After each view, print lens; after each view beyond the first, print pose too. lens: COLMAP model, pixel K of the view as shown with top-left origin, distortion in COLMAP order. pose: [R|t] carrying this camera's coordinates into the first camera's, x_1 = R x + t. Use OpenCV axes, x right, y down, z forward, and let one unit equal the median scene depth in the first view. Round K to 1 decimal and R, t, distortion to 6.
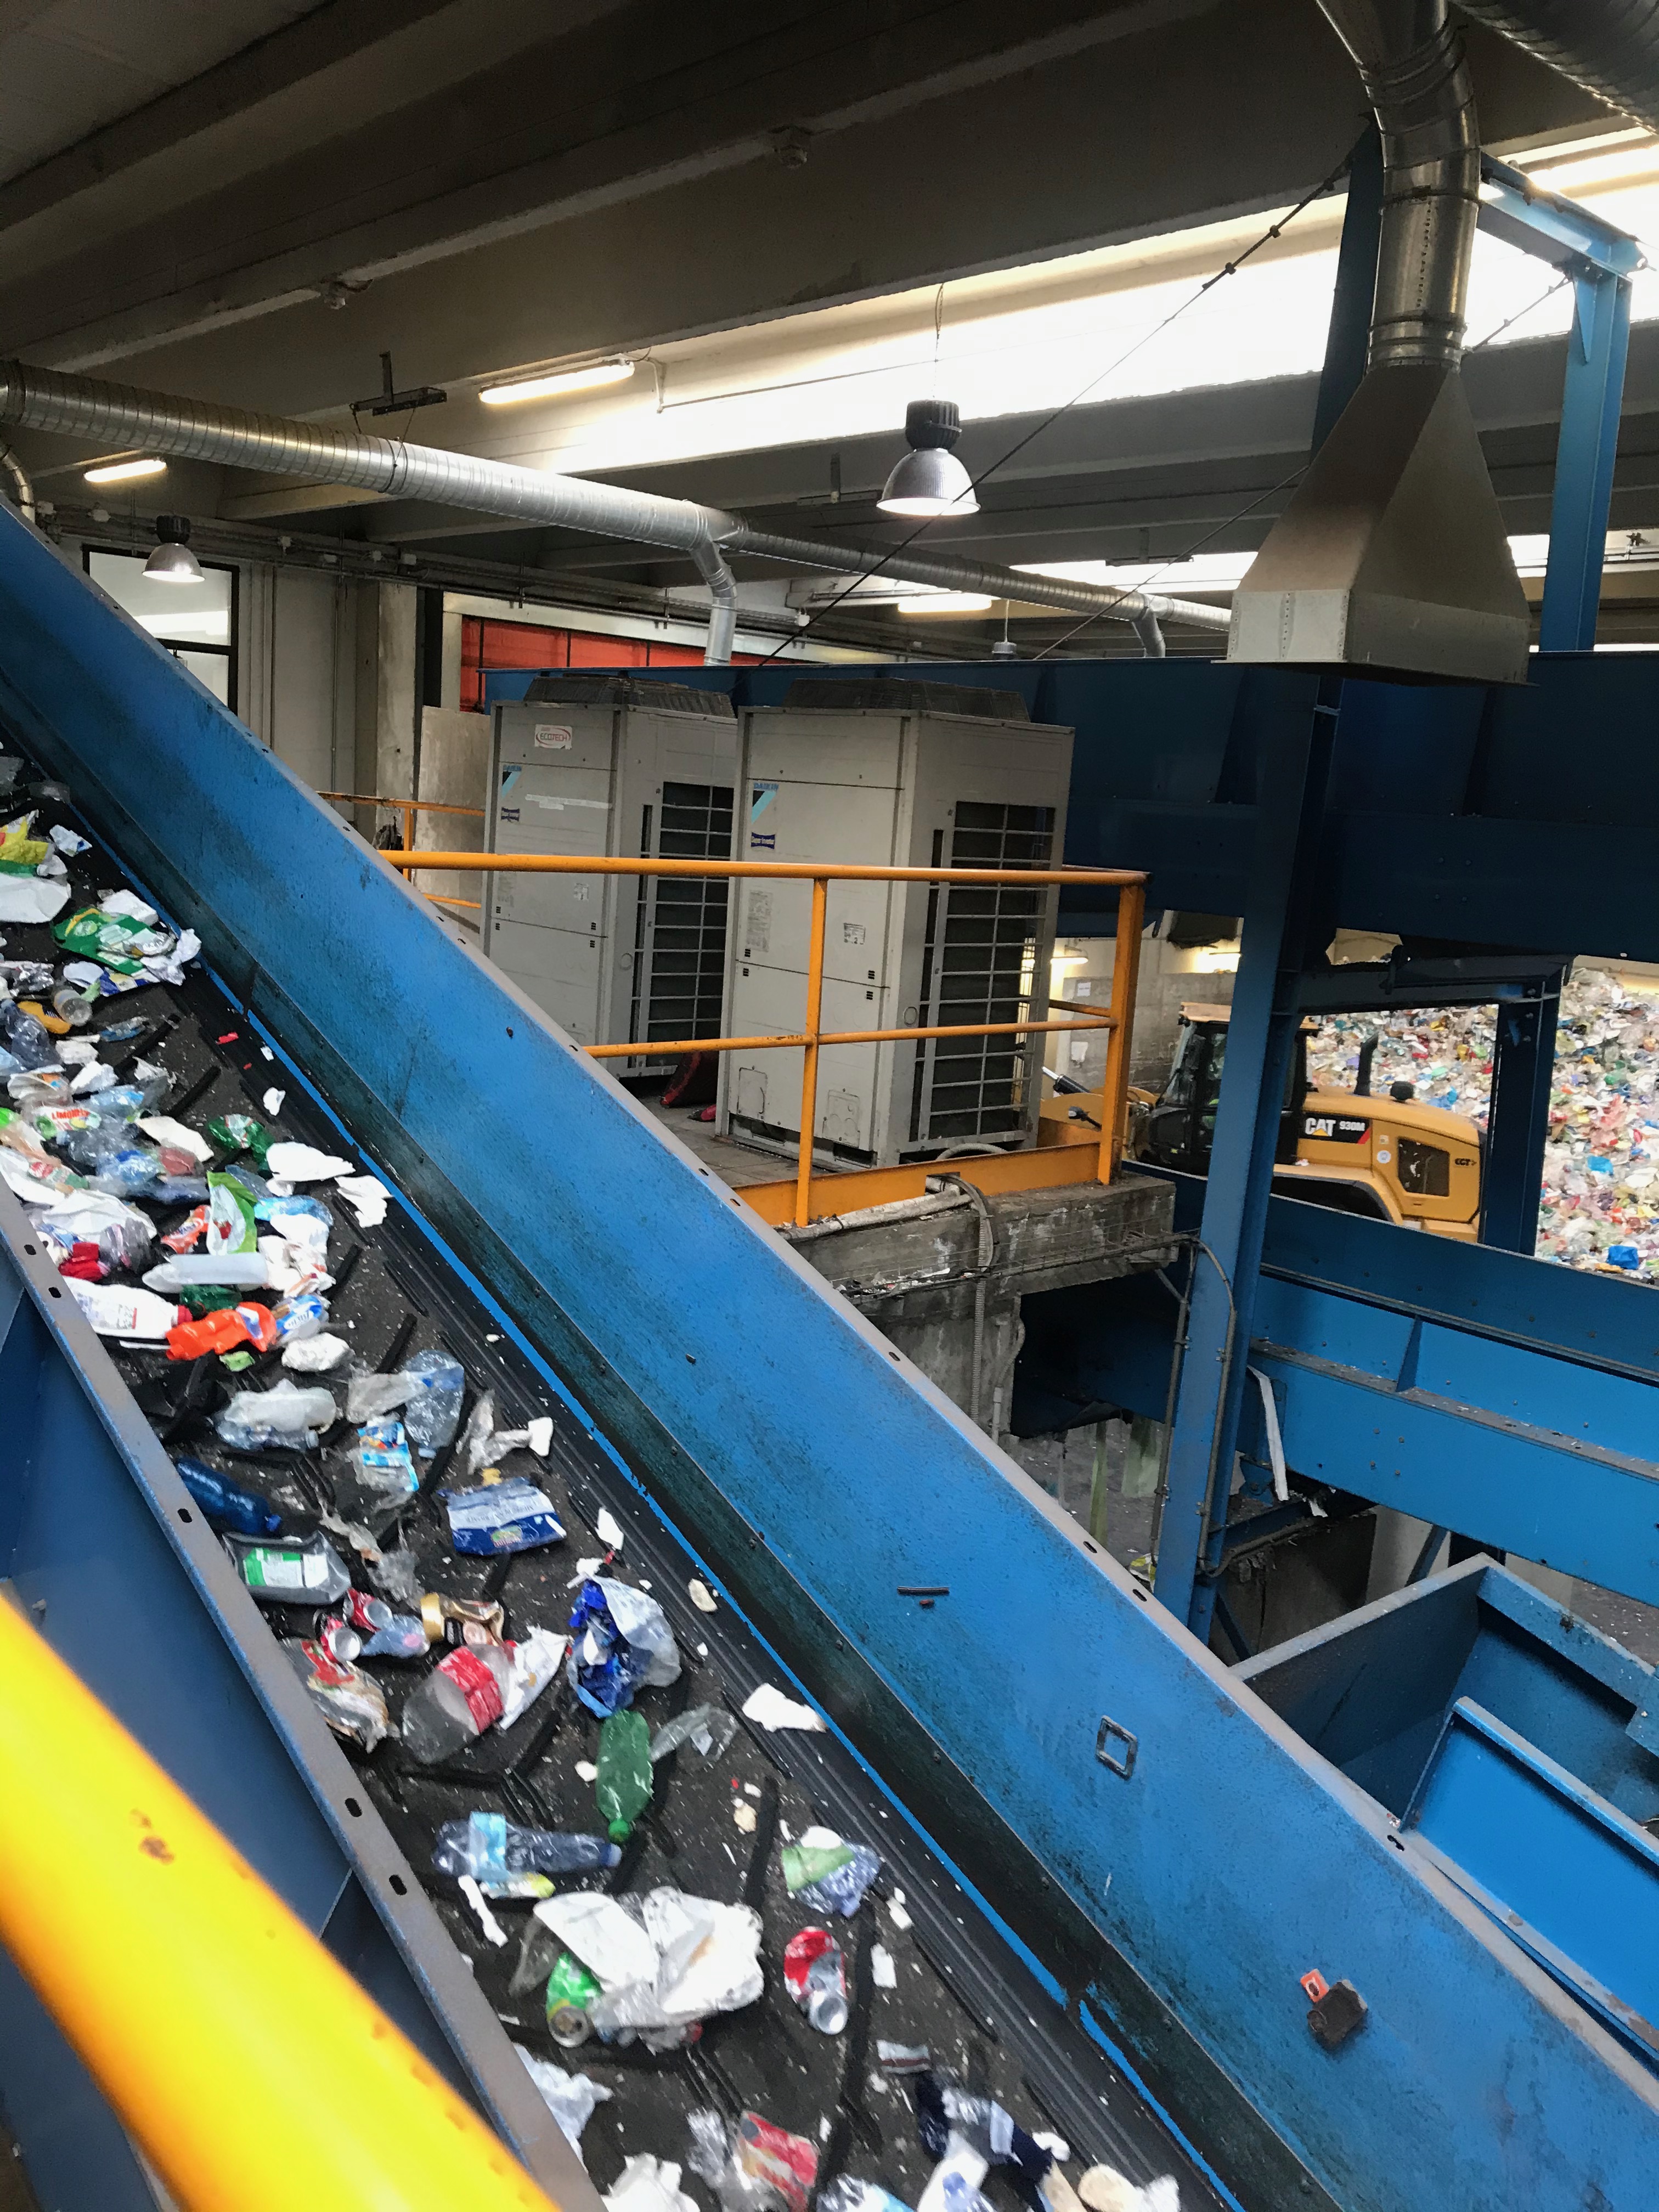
lens RADIAL K [[1843.5, 0, 839.3], [0, 1843.5, 1087.8], [0, 0, 1]] dist [0.016594, 0.020898]
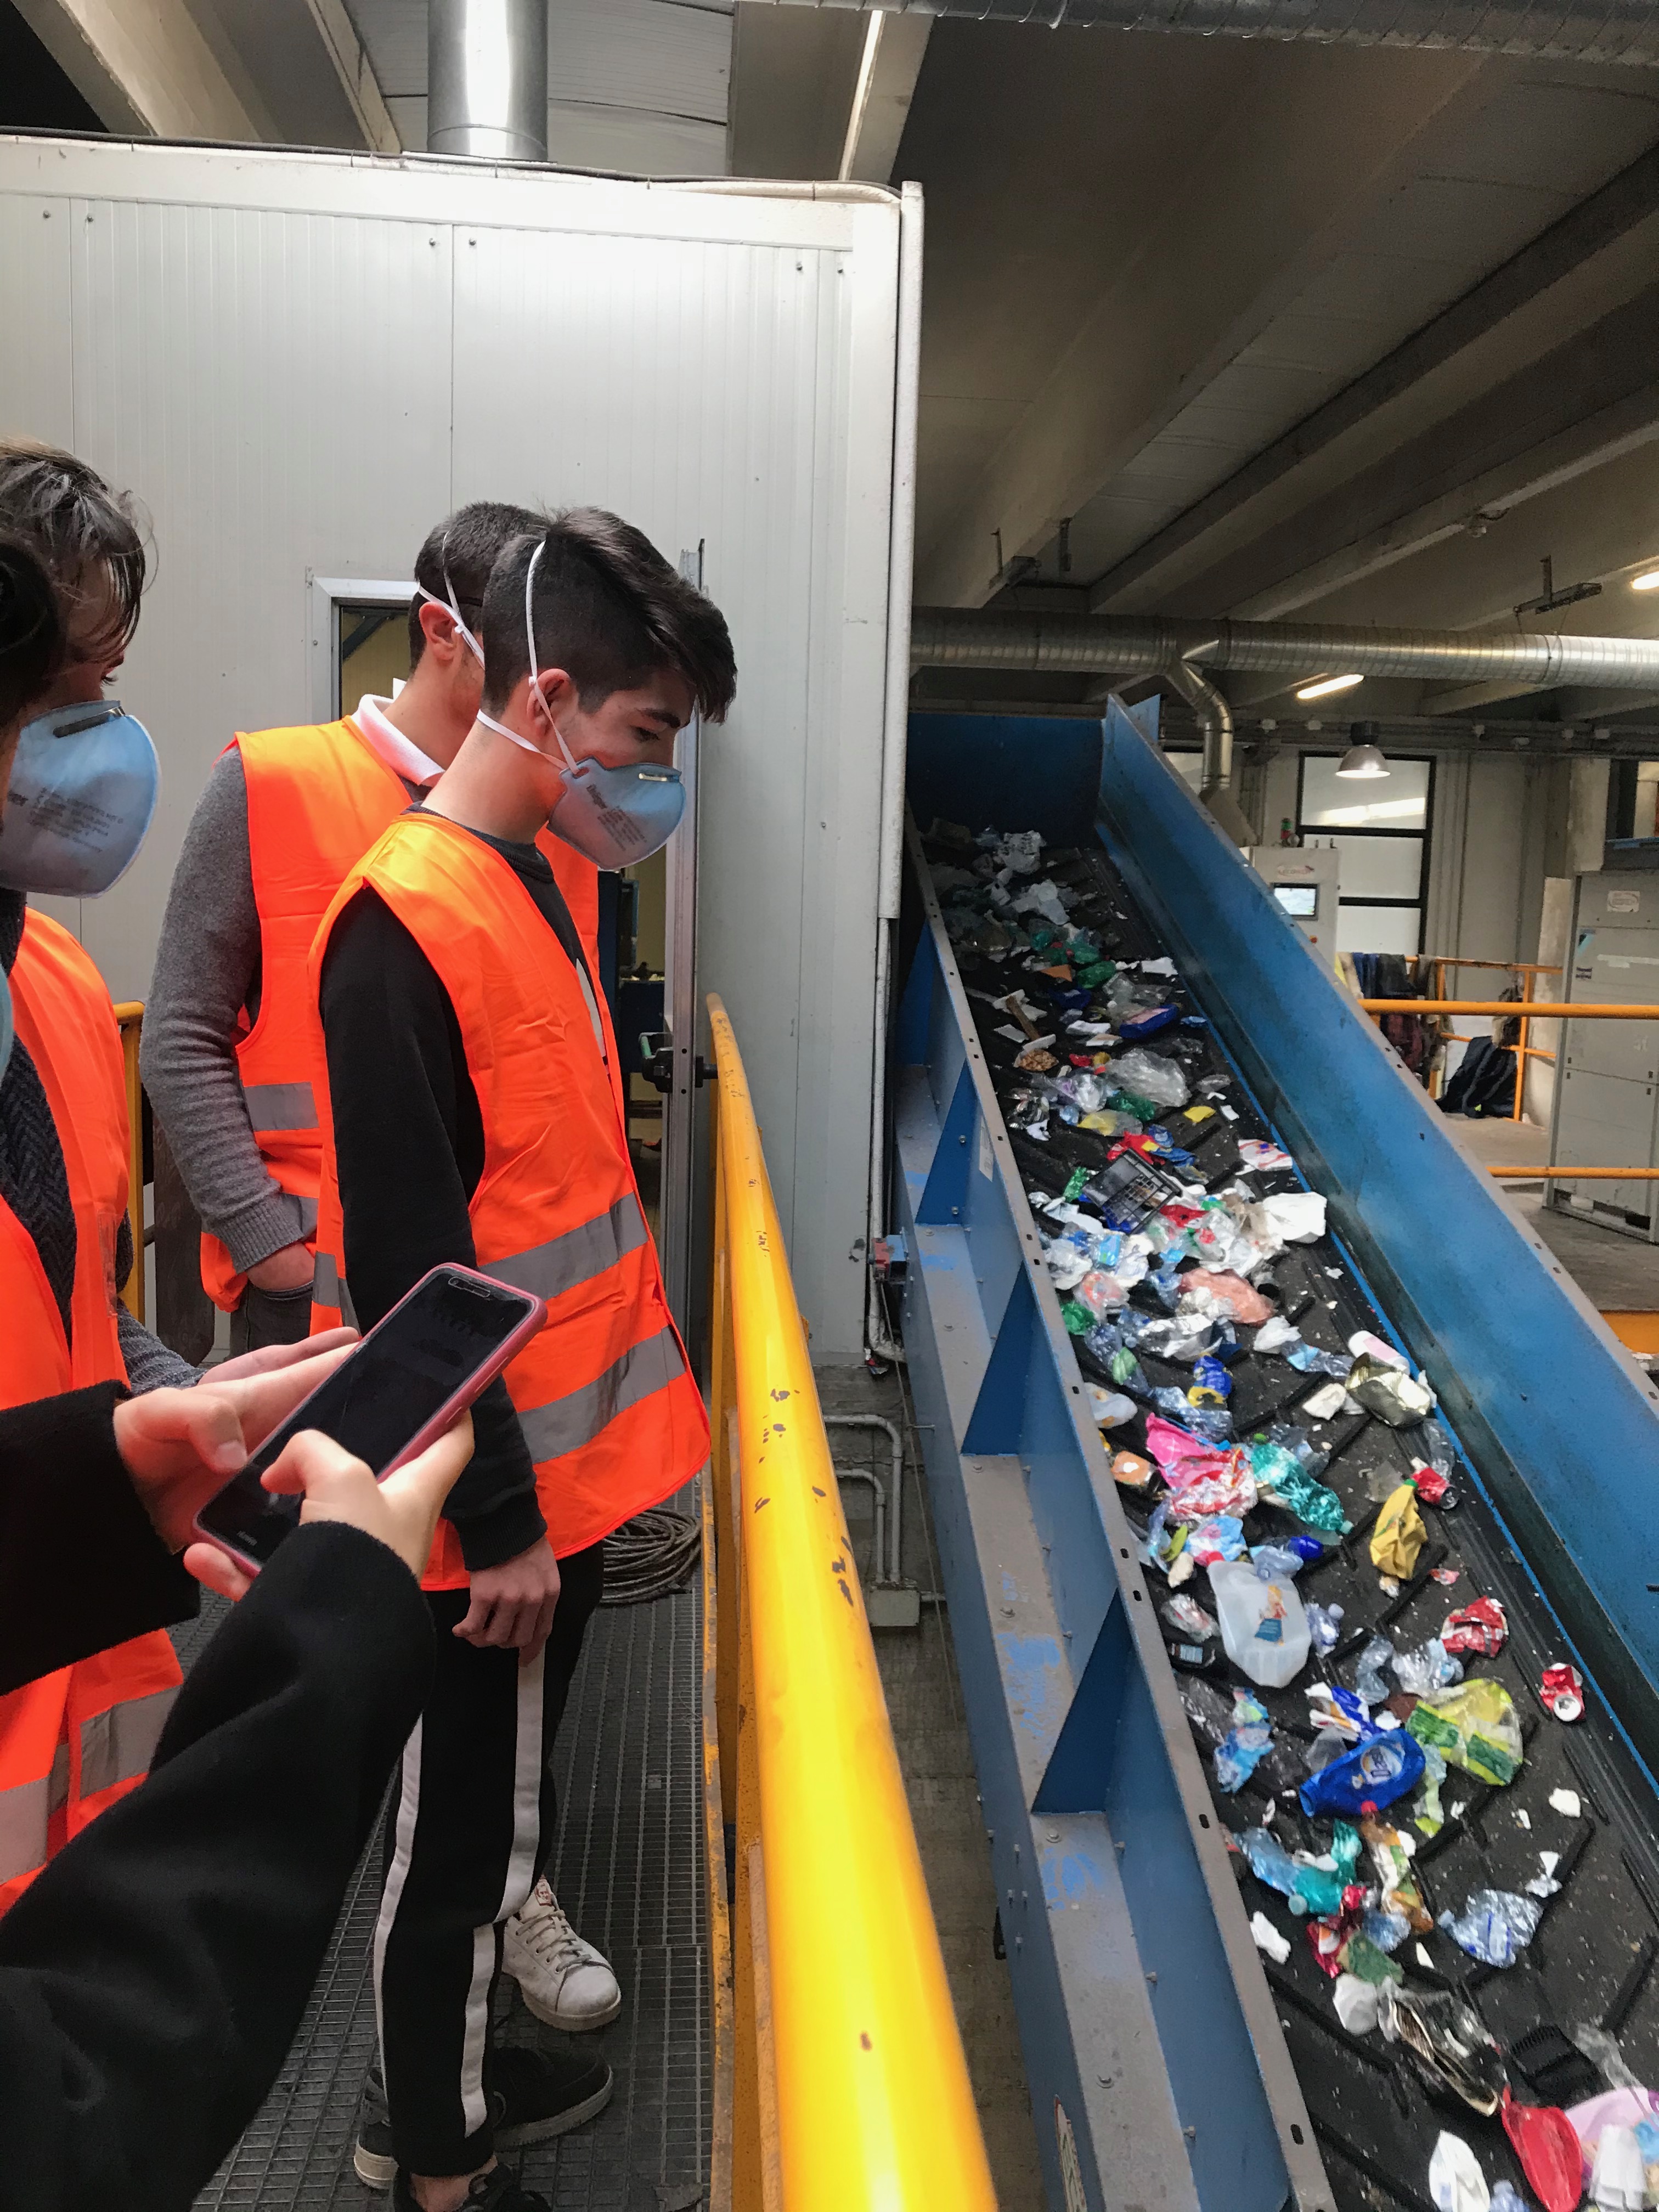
lens RADIAL K [[1843.5, 0, 839.3], [0, 1843.5, 1087.8], [0, 0, 1]] dist [0.016594, 0.020898]
pose [[0.798301, 0.018559, -0.601973, 0.083544], [-0.074164, 0.994947, -0.067679, 0.016543], [0.597675, 0.098673, 0.795643, -0.080931]]
